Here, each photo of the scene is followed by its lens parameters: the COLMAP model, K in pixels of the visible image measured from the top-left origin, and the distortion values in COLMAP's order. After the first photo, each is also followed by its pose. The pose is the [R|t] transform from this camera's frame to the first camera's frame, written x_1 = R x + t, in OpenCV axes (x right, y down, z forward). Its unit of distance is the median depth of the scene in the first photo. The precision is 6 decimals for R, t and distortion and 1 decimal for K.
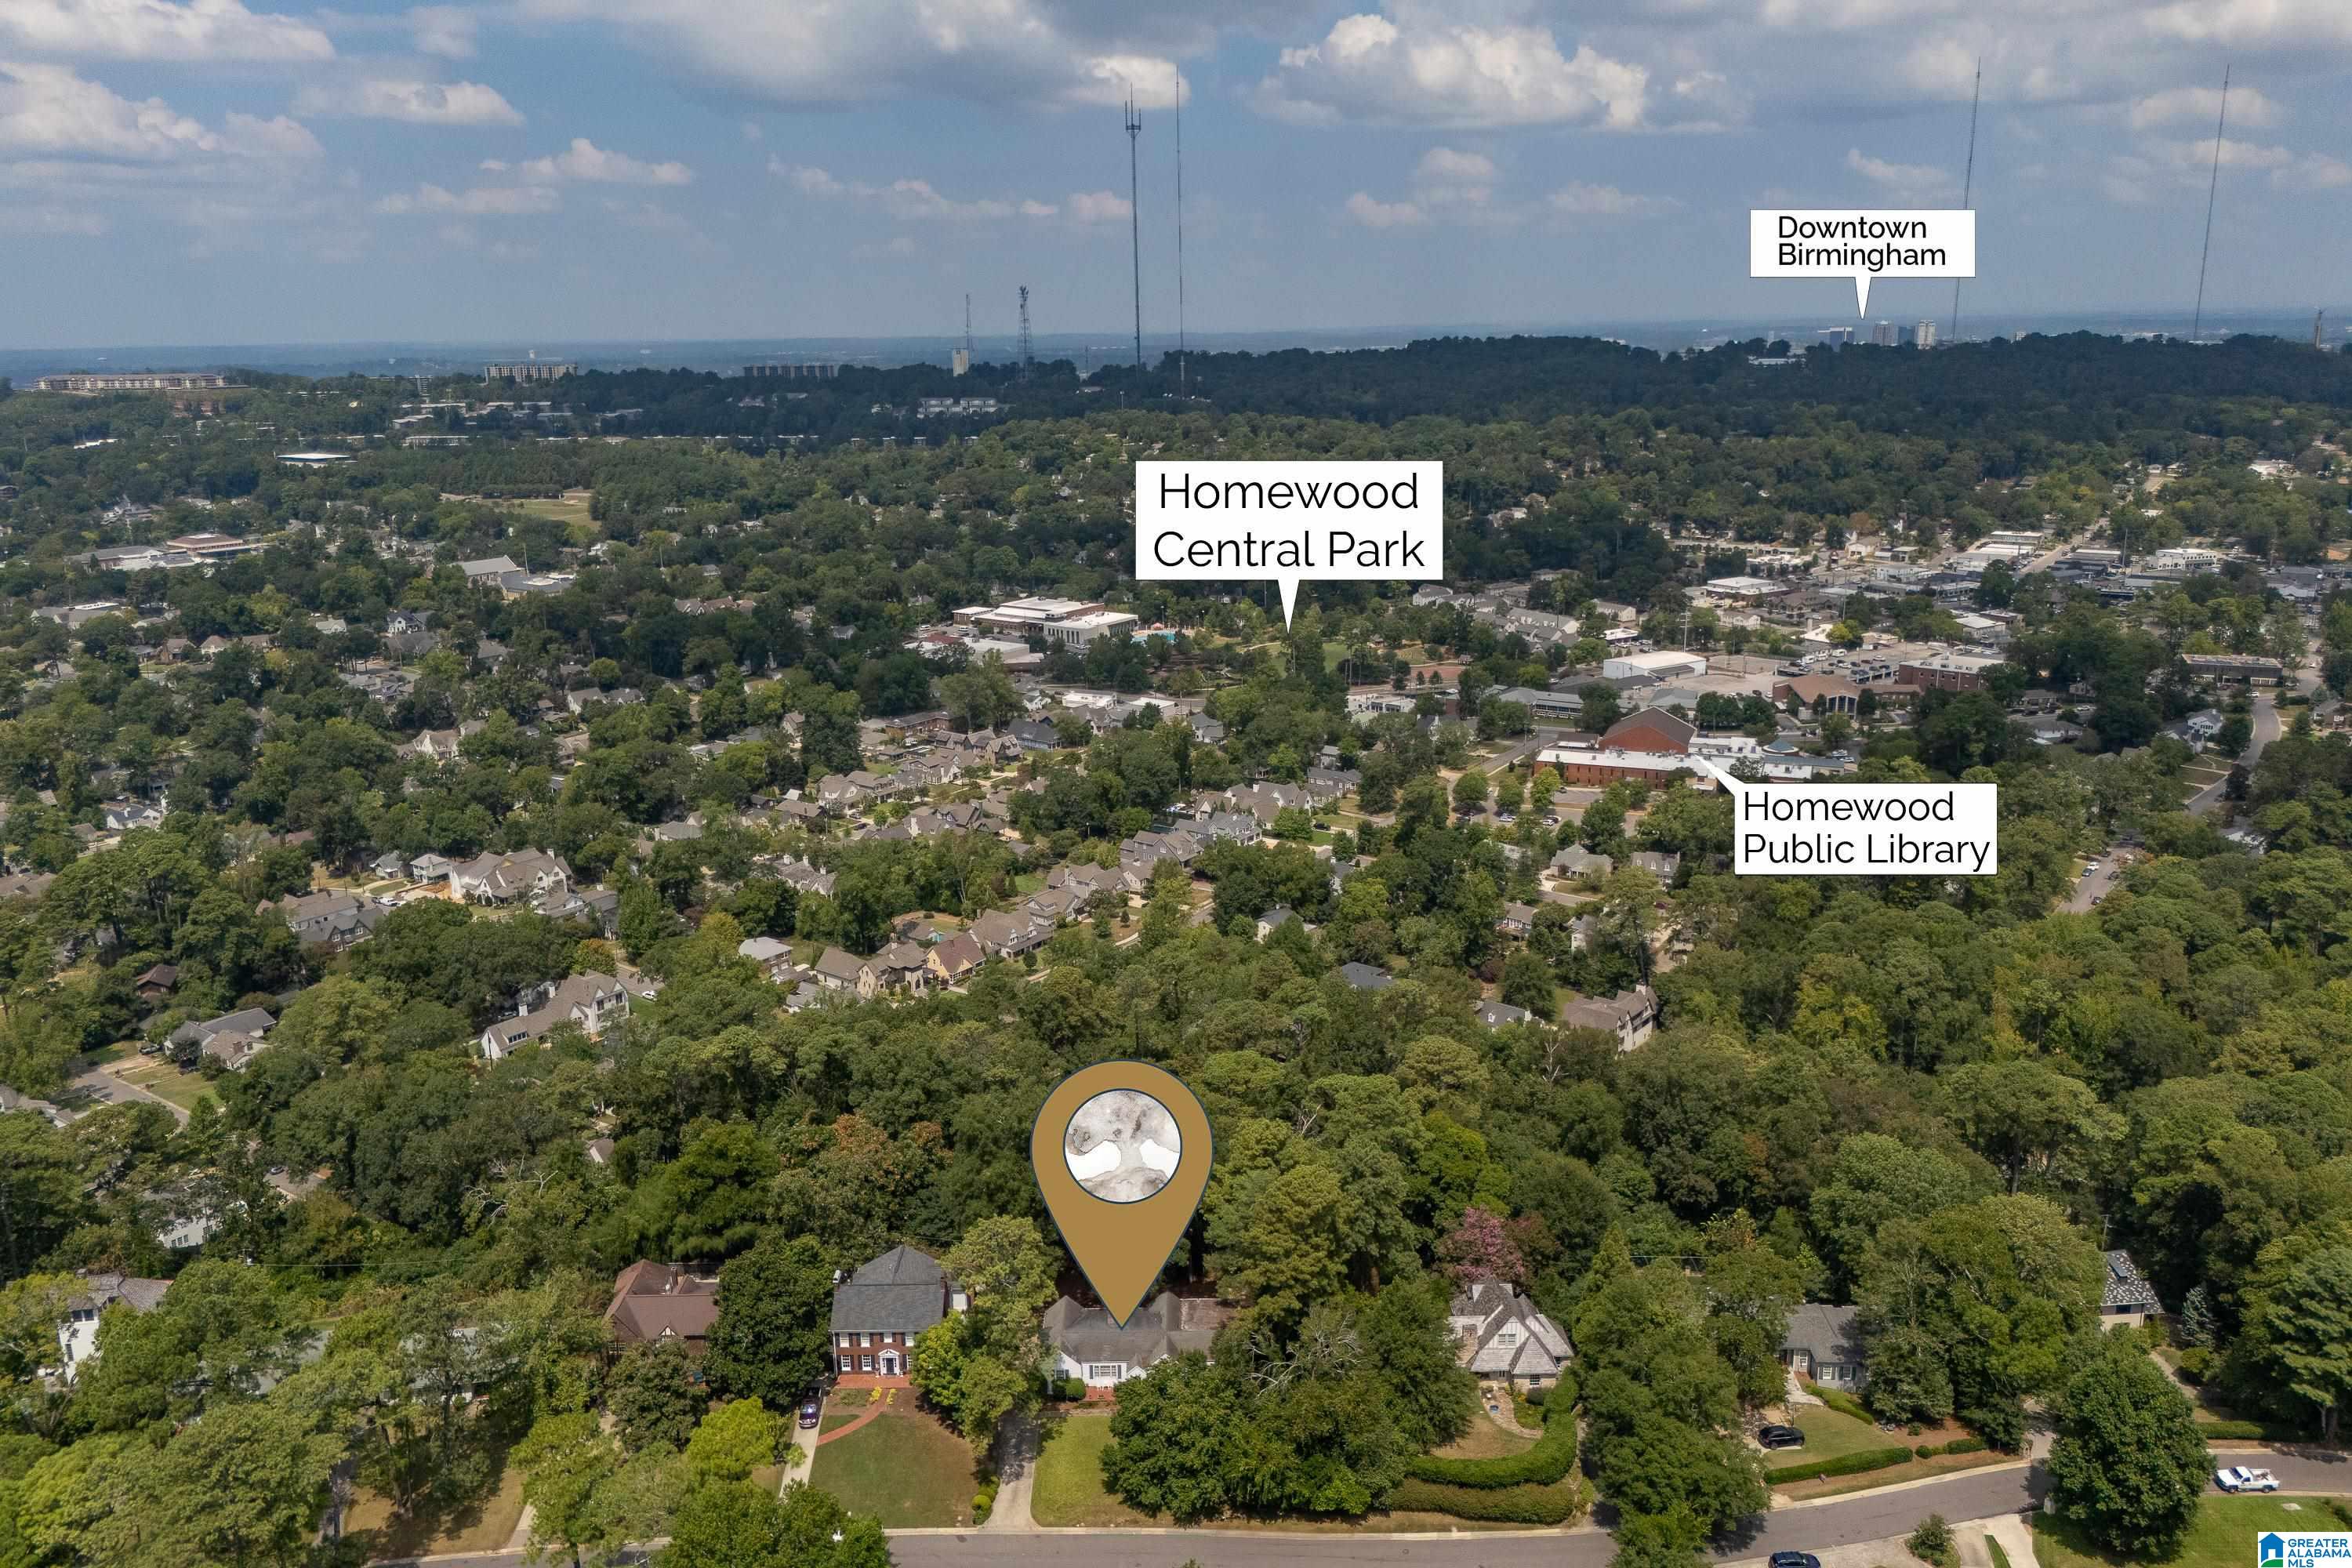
lens RADIAL K [[1764.1, 0, 1191.8], [0, 1764.1, 789.7], [0, 0, 1]] dist [0.060116, -0.047042]
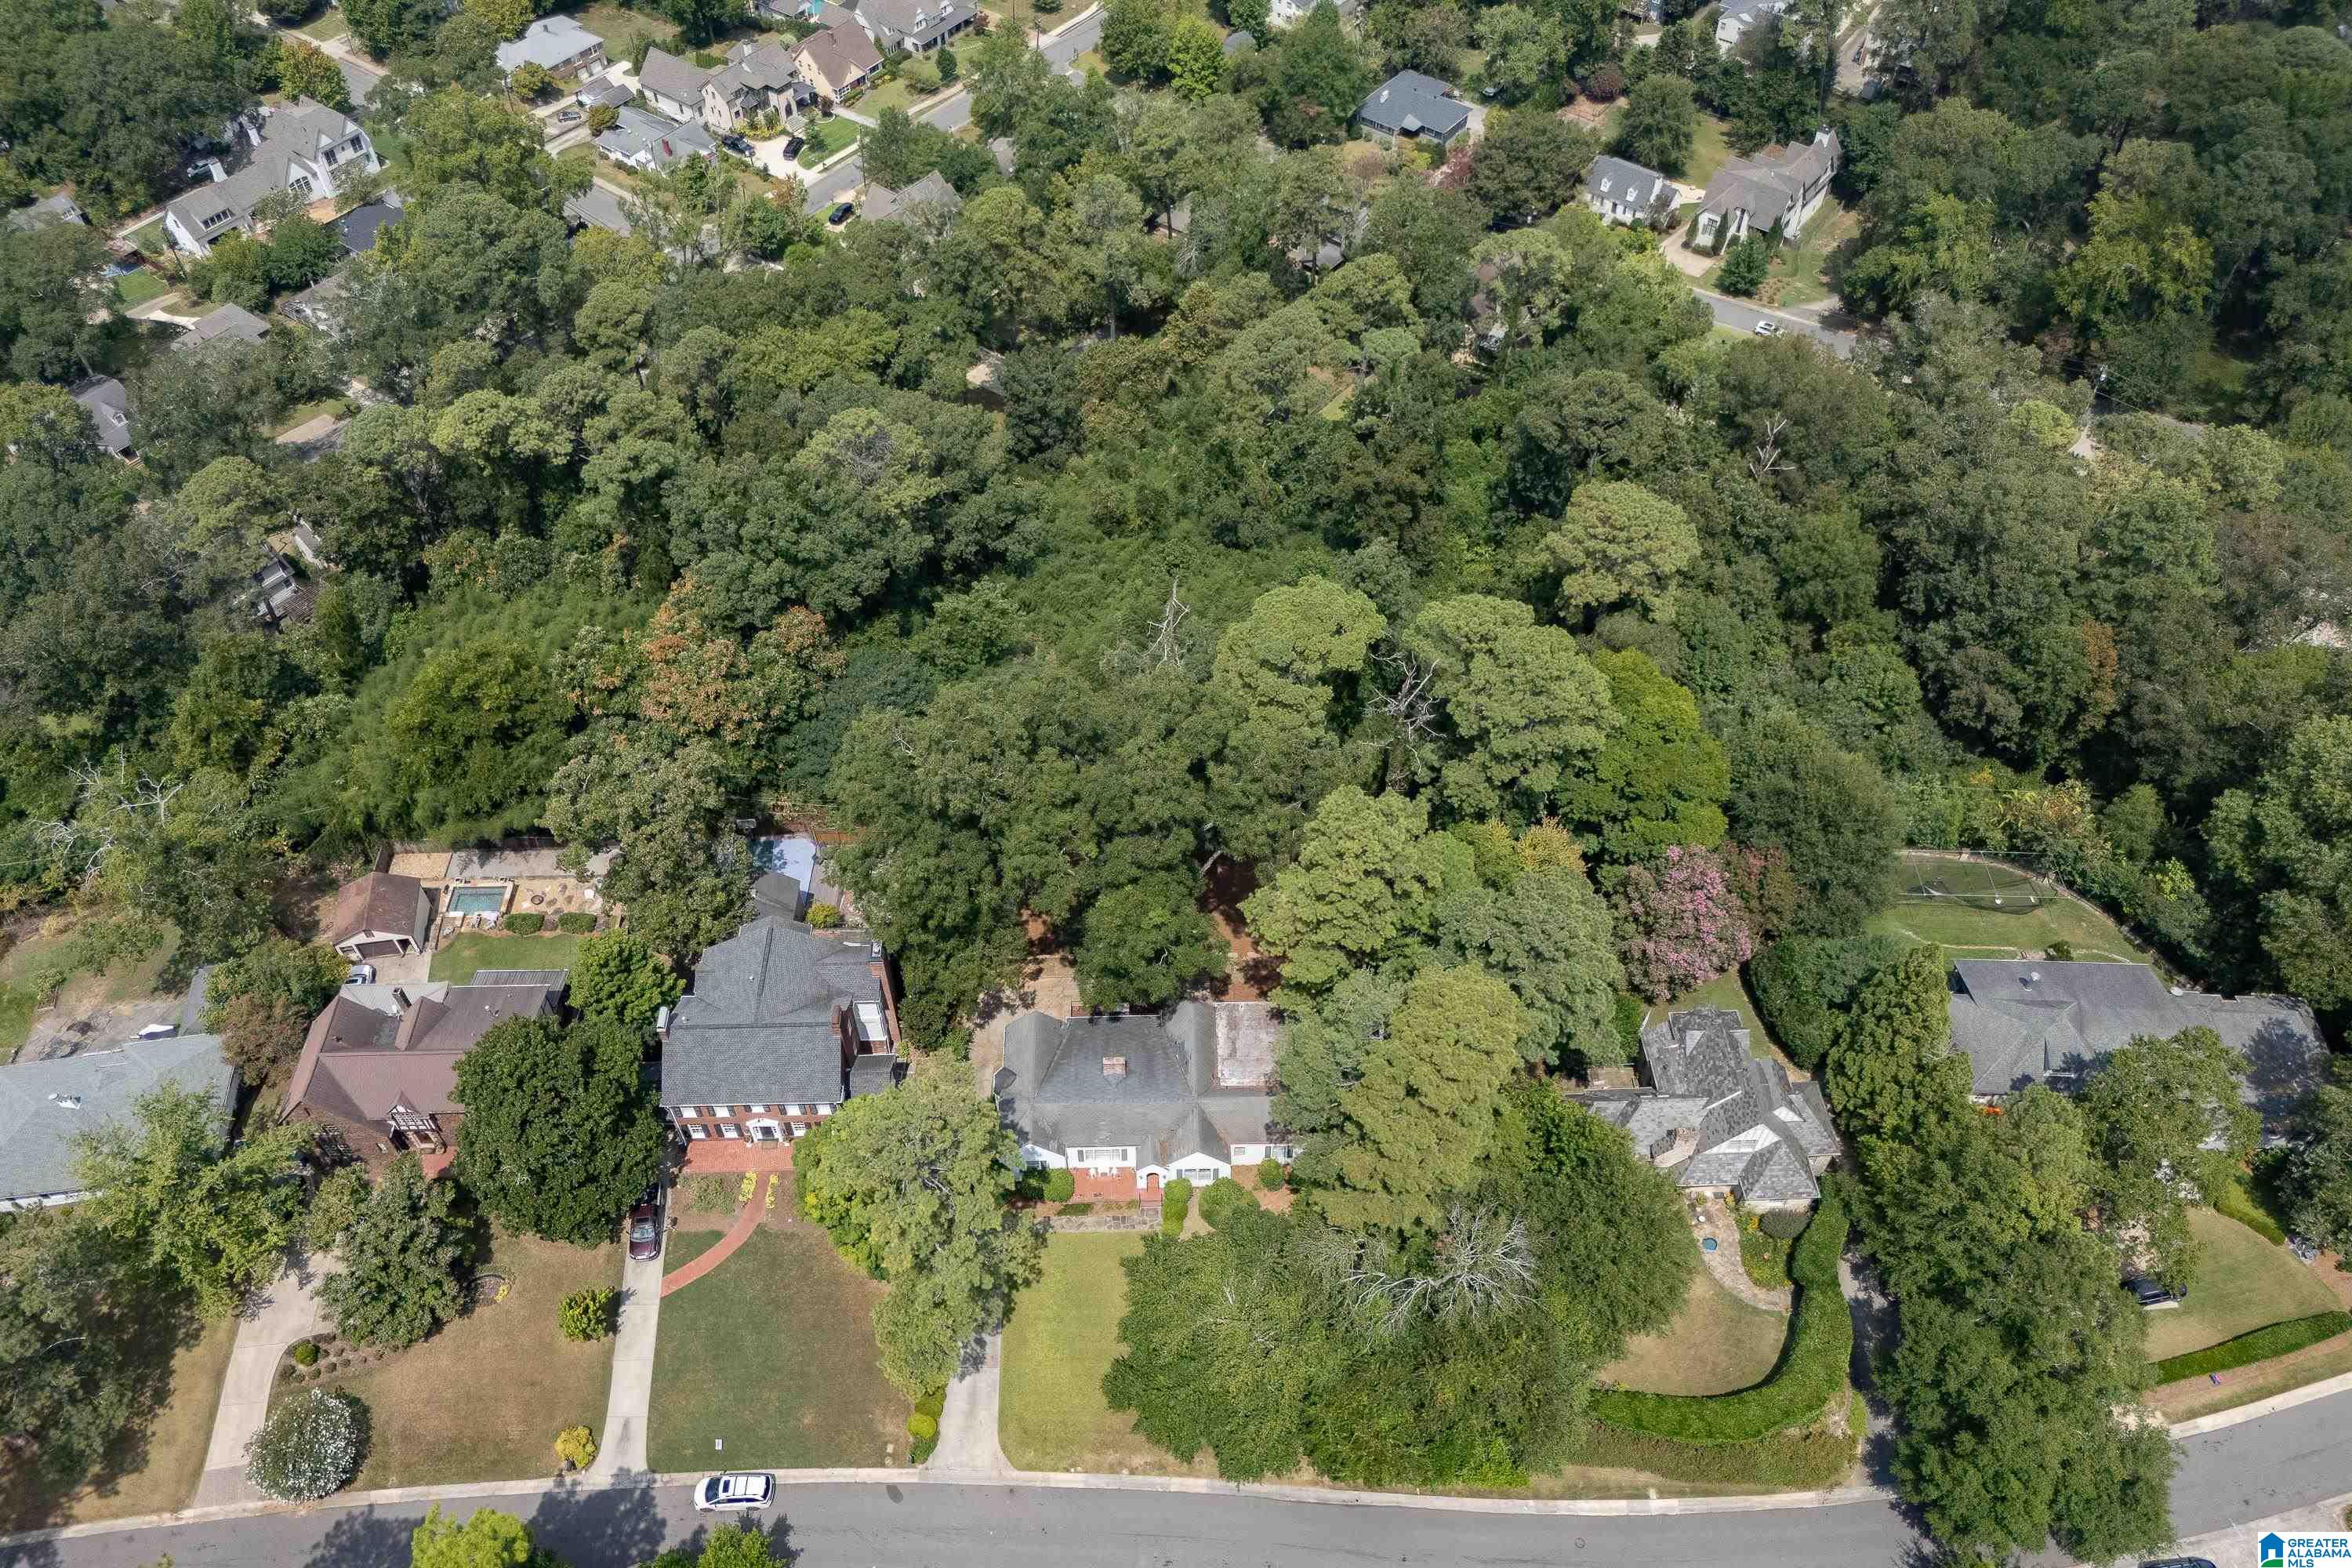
lens RADIAL K [[1764.1, 0, 1176.0], [0, 1764.1, 778.4], [0, 0, 1]] dist [0.060116, -0.047042]
pose [[0.999798, -0.005210, 0.019387, -0.027436], [-0.006651, 0.825225, 0.564765, -0.120524], [-0.018941, -0.564780, 0.825024, 0.443554]]
